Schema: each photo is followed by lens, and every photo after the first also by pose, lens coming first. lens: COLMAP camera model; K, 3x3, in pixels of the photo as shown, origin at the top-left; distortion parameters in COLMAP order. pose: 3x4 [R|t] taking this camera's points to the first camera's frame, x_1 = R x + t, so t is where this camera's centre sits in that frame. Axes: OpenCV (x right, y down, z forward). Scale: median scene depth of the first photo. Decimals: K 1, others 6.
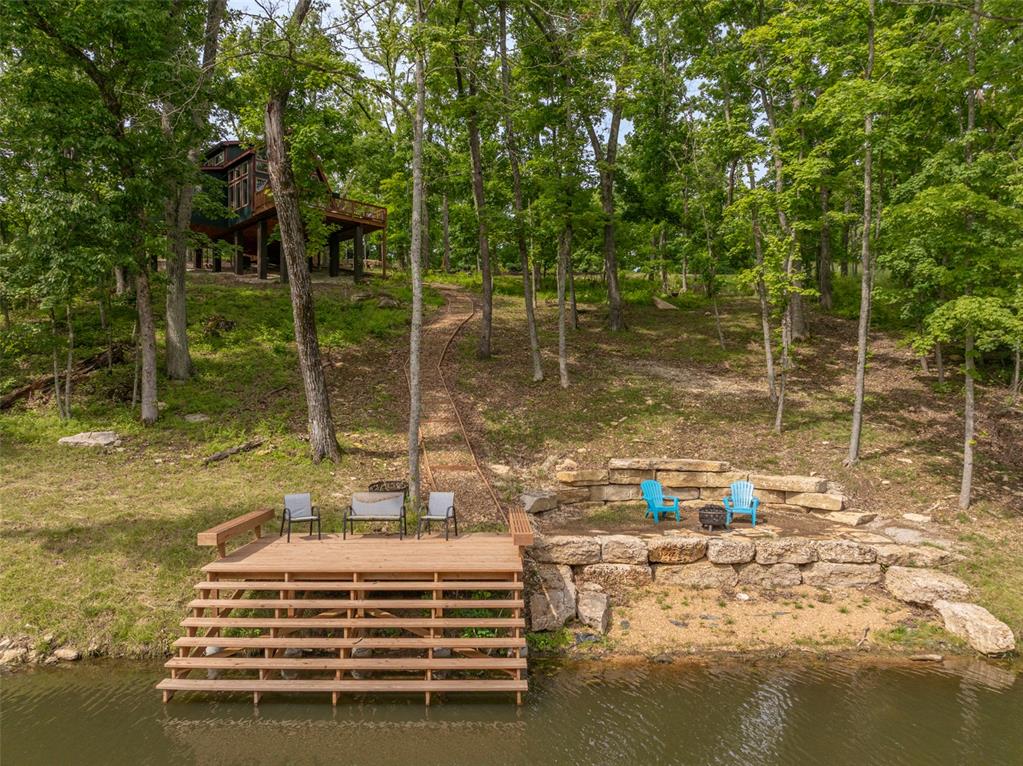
lens RADIAL K [[733.2, 0, 495.1], [0, 733.2, 402.8], [0, 0, 1]] dist [-0.023210, -0.041130]
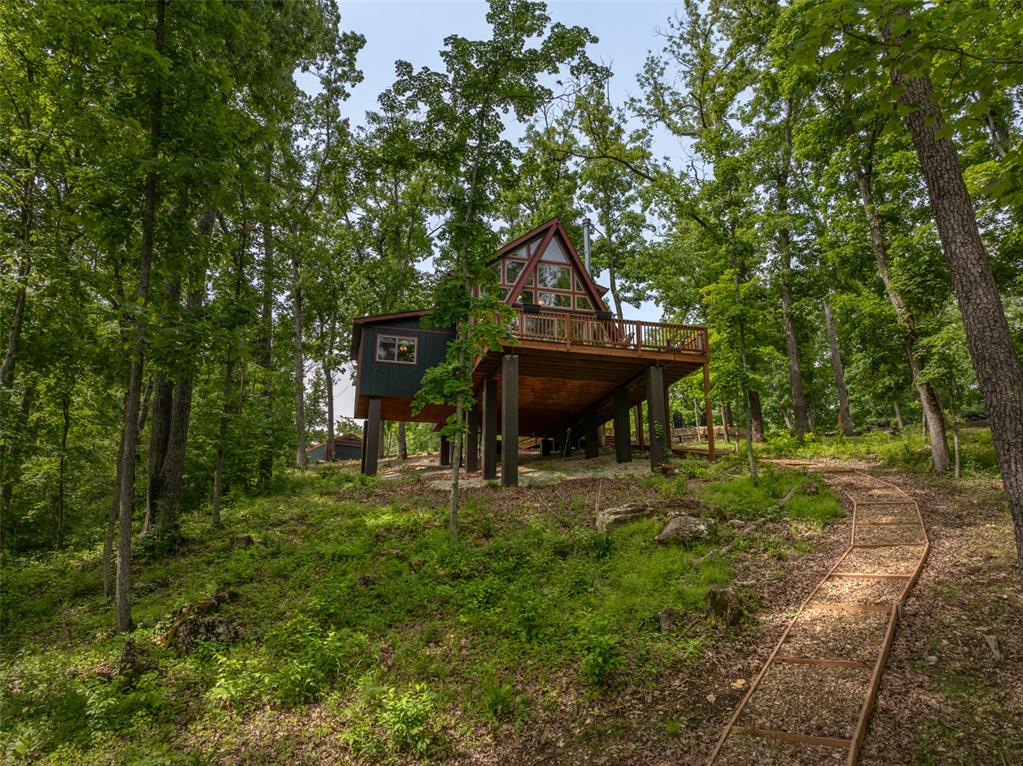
lens RADIAL K [[719.6, 0, 516.4], [0, 719.6, 377.3], [0, 0, 1]] dist [-0.033722, -0.005309]
pose [[0.870370, -0.134093, -0.473788, -0.060322], [0.001606, 0.962973, -0.269593, -0.215671], [0.492395, 0.233885, 0.838358, 1.198987]]
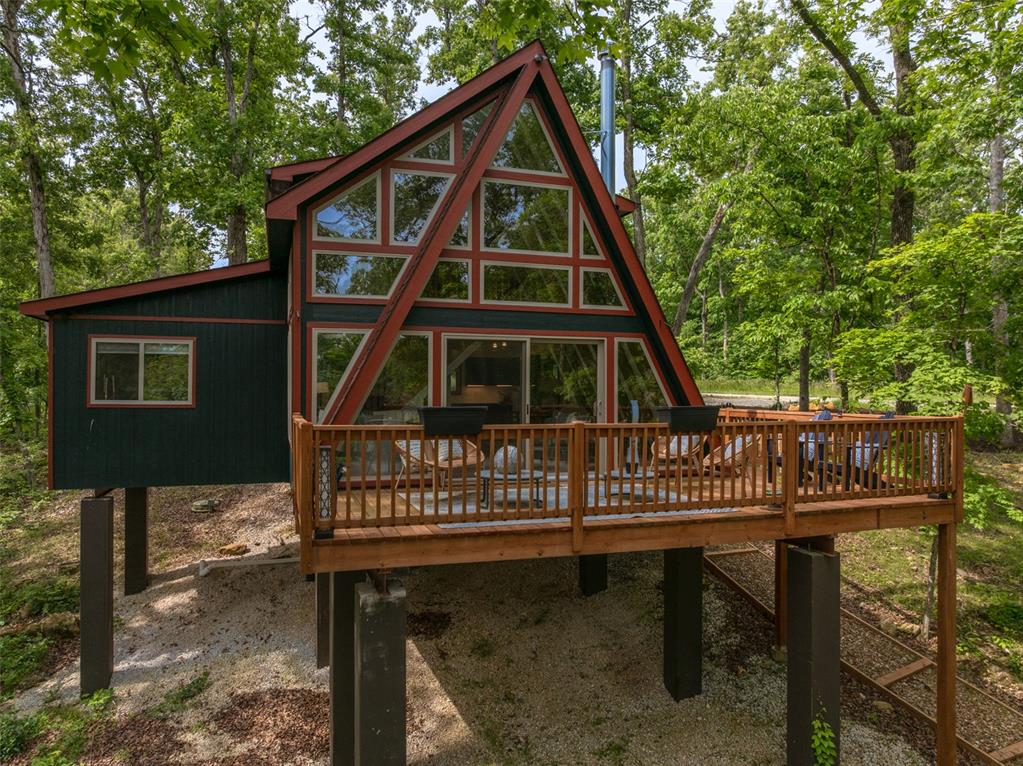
lens RADIAL K [[719.6, 0, 516.4], [0, 719.6, 377.3], [0, 0, 1]] dist [-0.033722, -0.005309]
pose [[0.902766, 0.003562, -0.430117, -0.427657], [-0.001592, 0.999987, 0.004940, -0.682637], [0.430128, -0.003775, 0.902760, 1.913684]]
